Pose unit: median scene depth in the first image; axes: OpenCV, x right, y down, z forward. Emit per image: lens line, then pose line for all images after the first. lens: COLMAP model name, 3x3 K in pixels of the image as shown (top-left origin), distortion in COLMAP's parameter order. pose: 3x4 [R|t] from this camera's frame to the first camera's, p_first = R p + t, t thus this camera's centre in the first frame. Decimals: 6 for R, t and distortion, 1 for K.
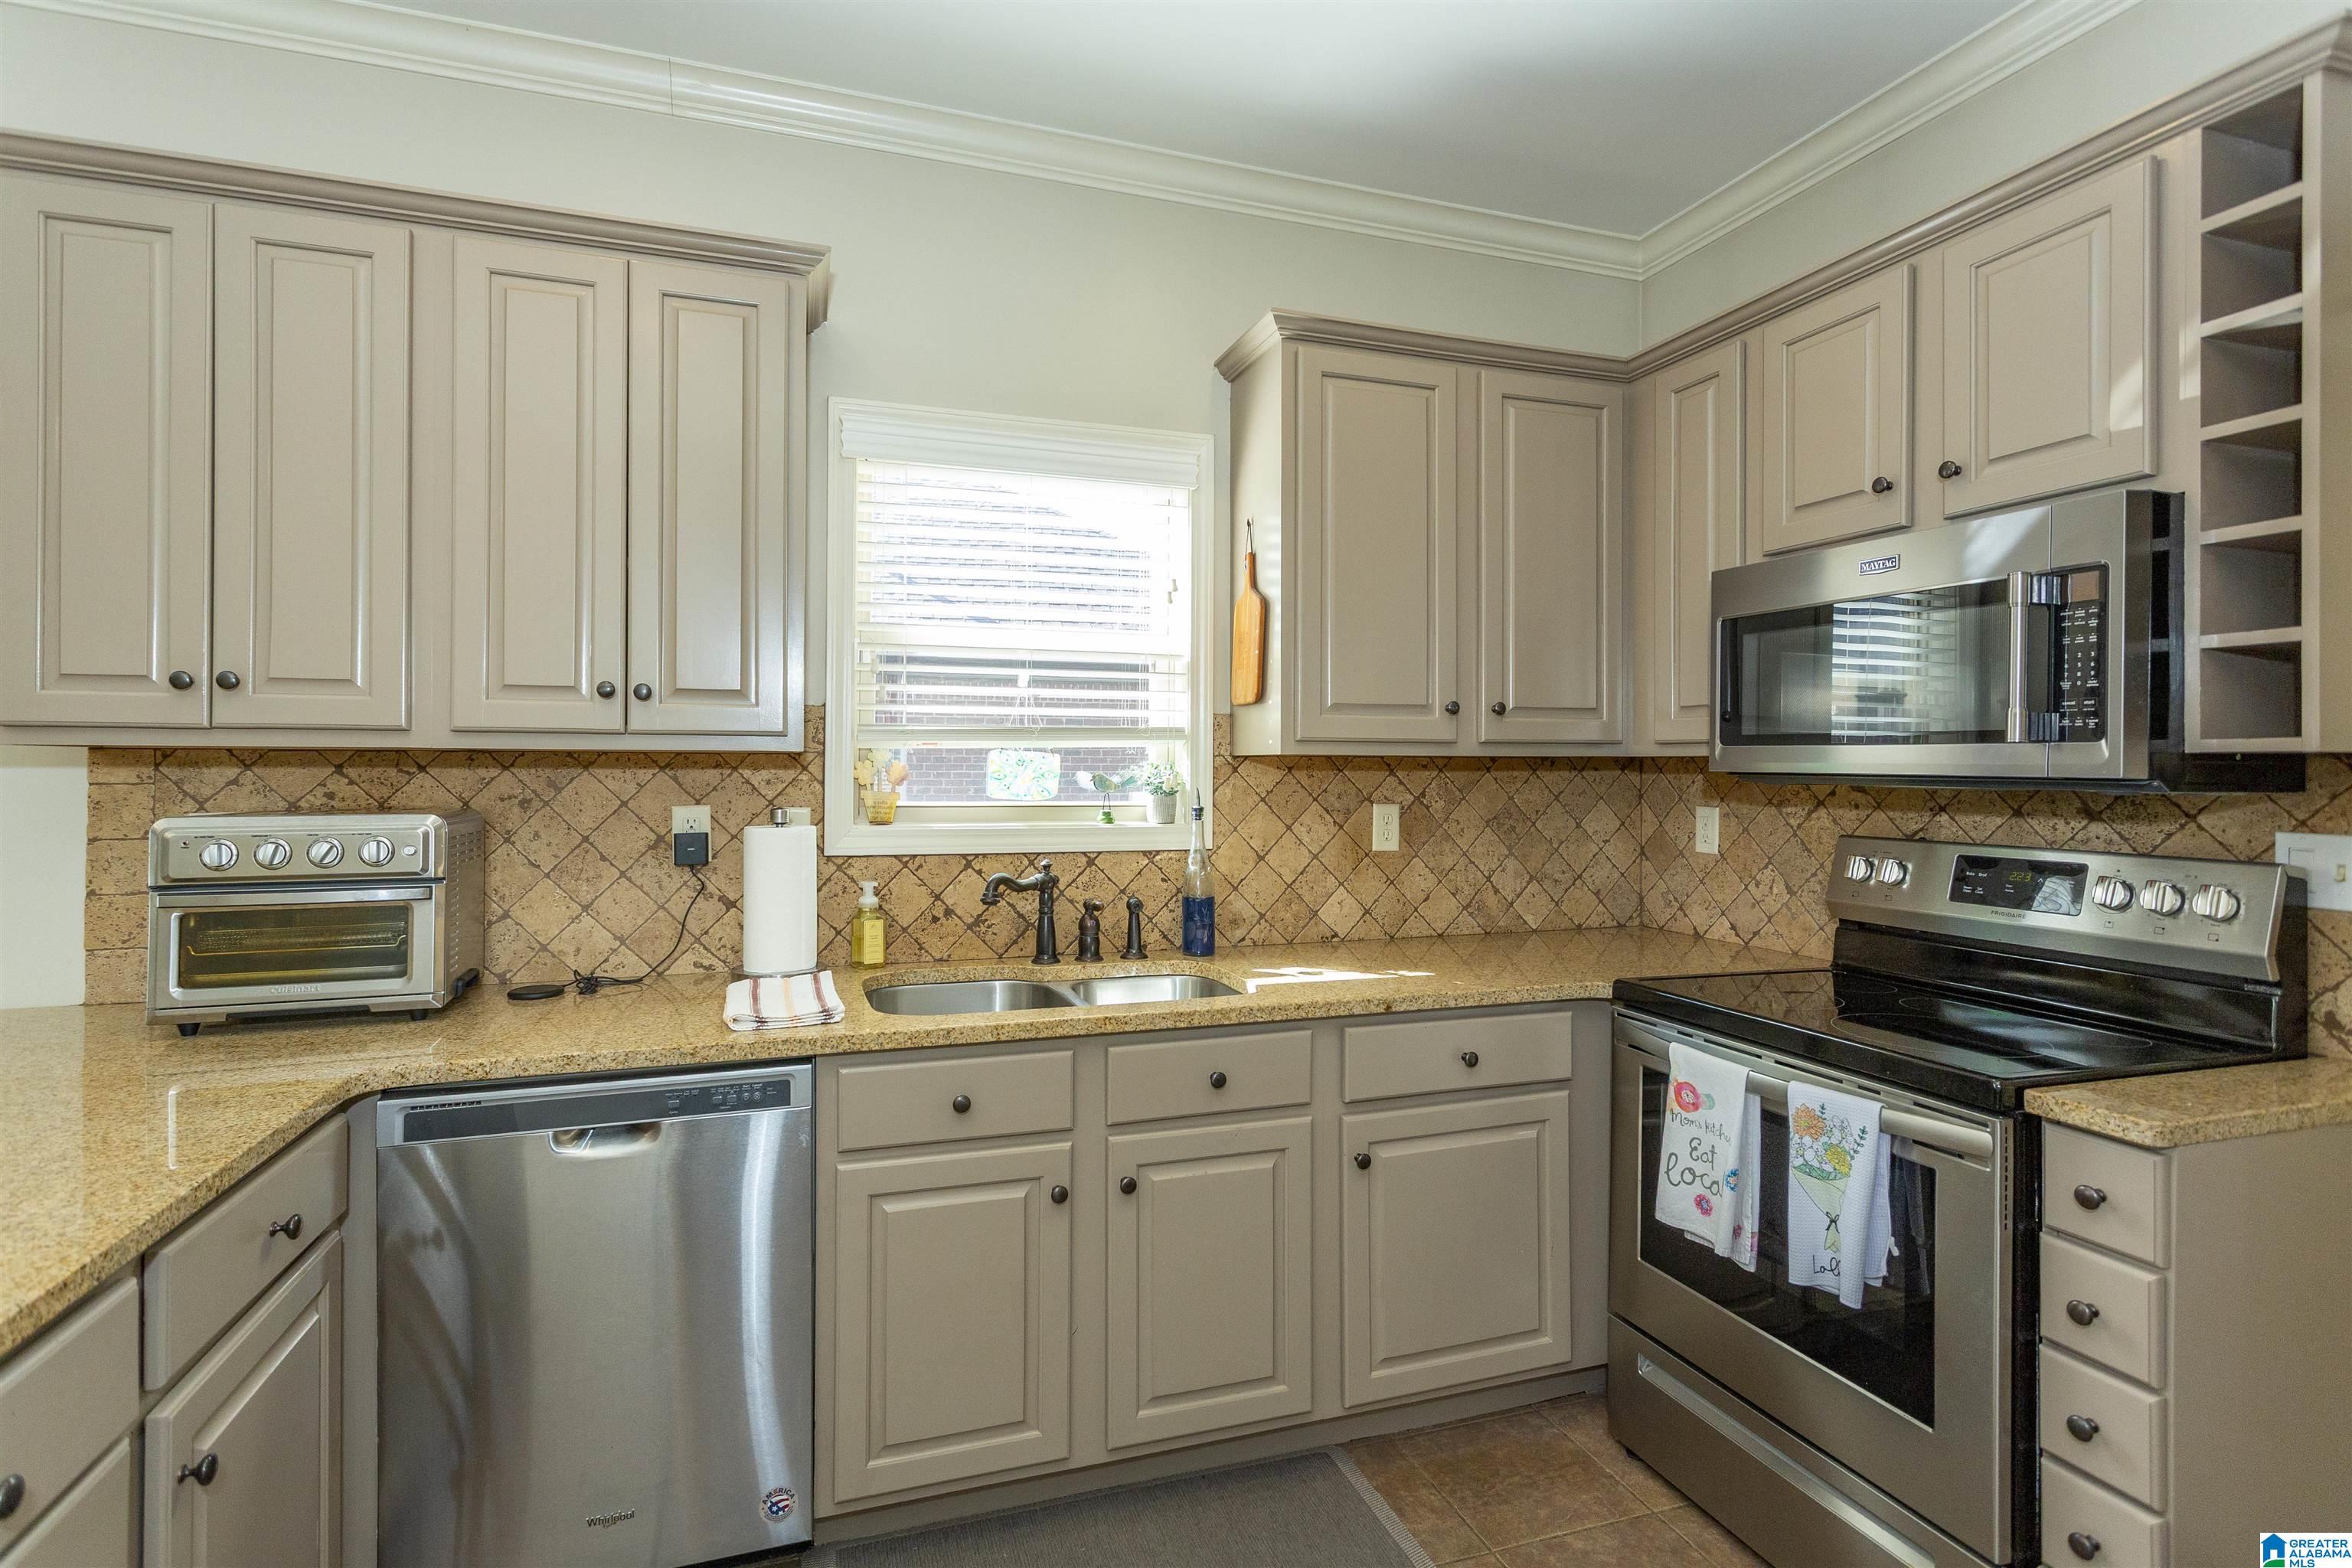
lens RADIAL K [[1130.4, 0, 1173.3], [0, 1130.4, 767.5], [0, 0, 1]] dist [0.007513, 0.000287]
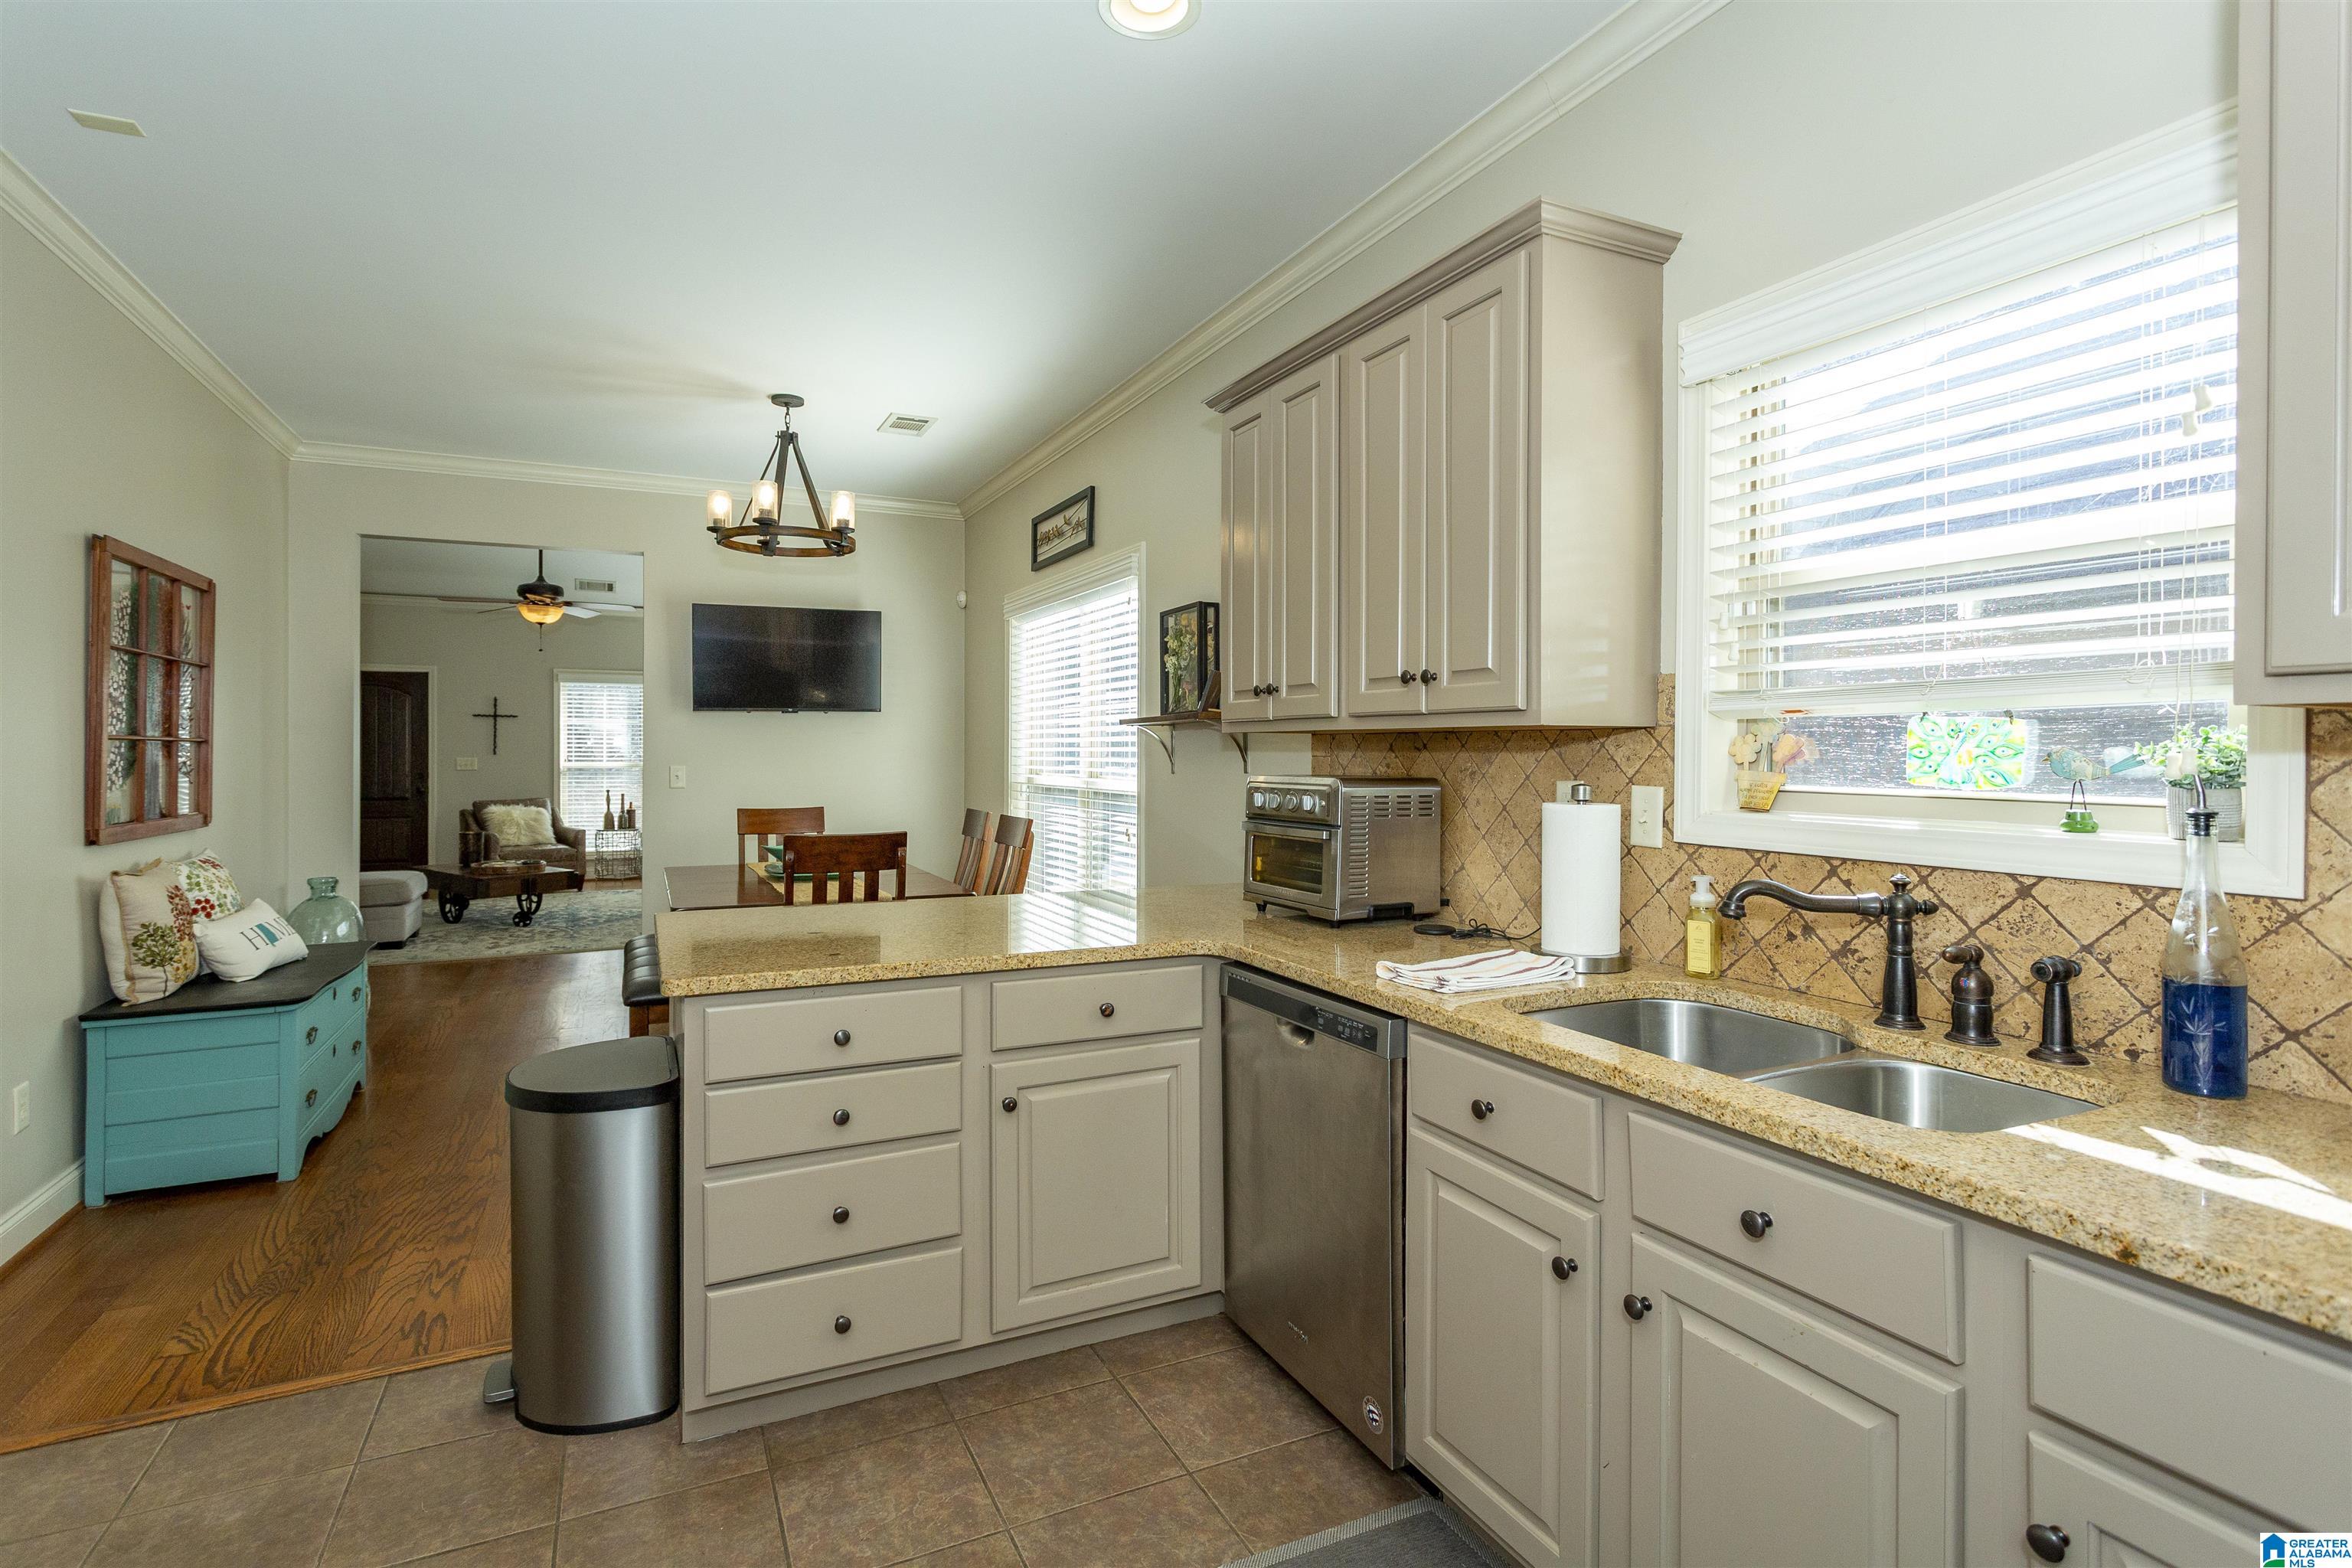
lens RADIAL K [[1130.4, 0, 1176.8], [0, 1130.4, 765.4], [0, 0, 1]] dist [0.007513, 0.000287]
pose [[0.131896, 0.008210, -0.991230, 0.504686], [-0.003762, 0.999963, 0.007782, 0.012128], [0.991256, 0.002703, 0.131921, 0.479399]]
